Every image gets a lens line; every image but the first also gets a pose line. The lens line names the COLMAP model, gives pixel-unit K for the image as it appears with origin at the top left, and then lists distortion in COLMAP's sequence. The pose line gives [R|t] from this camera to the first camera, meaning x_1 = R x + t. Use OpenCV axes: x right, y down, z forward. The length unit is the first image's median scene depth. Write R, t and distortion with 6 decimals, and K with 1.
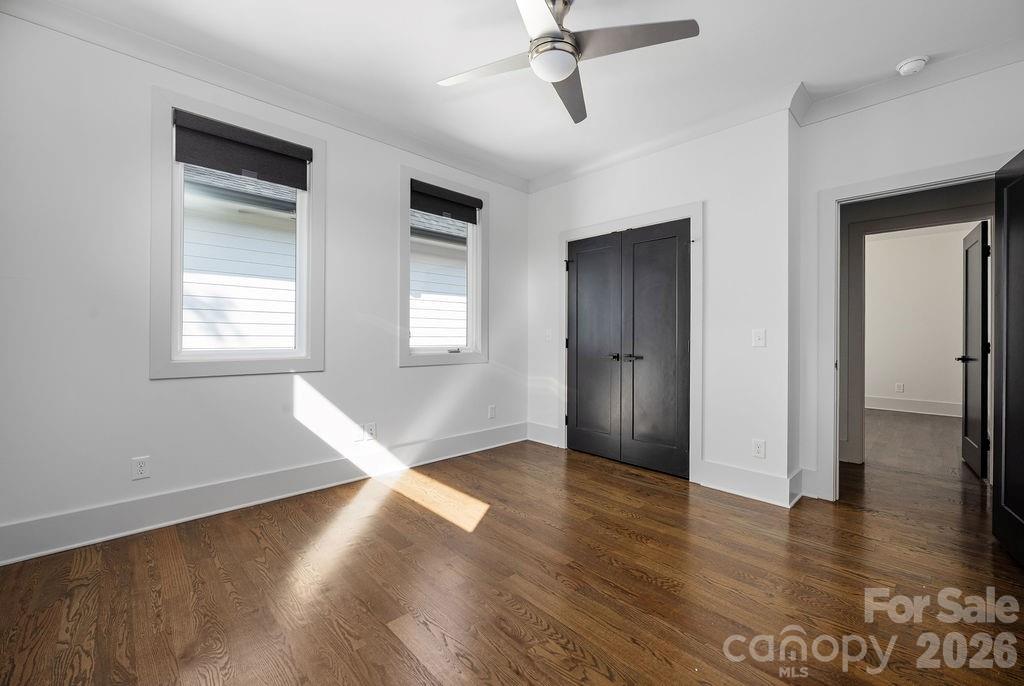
lens RADIAL K [[408.5, 0, 509.6], [0, 408.5, 339.6], [0, 0, 1]] dist [-0.001104, -0.000070]
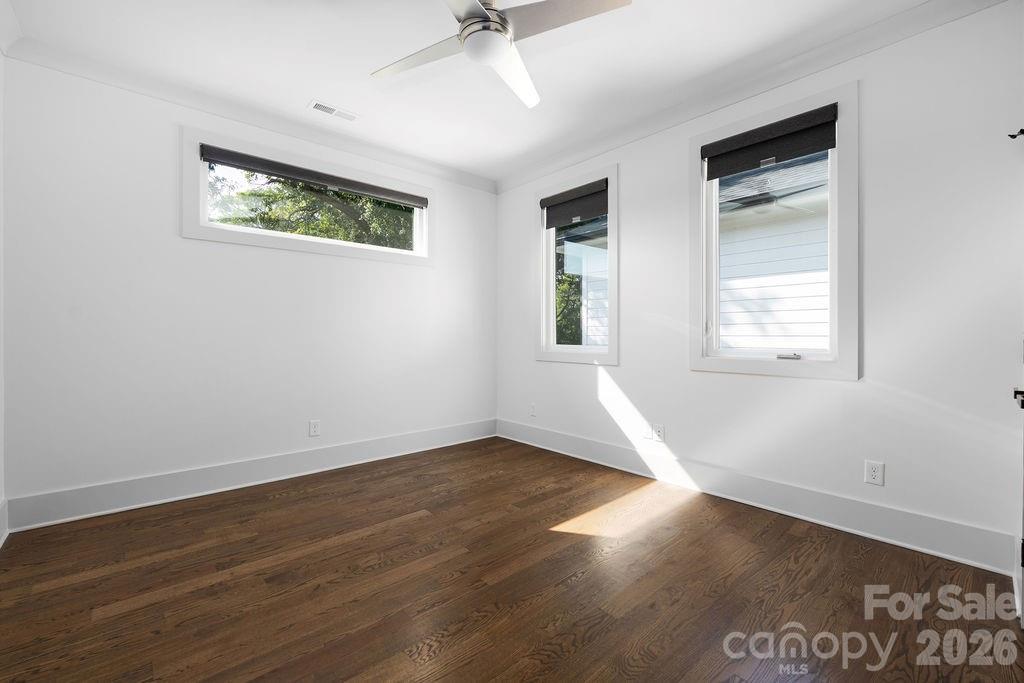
lens RADIAL K [[434.2, 0, 512.8], [0, 434.2, 335.3], [0, 0, 1]] dist [0.000117, -0.000007]
pose [[-0.021268, 0.002079, -0.999772, 0.721210], [-0.003751, 0.999991, 0.002159, -0.008952], [0.999767, 0.003796, -0.021260, 0.692199]]
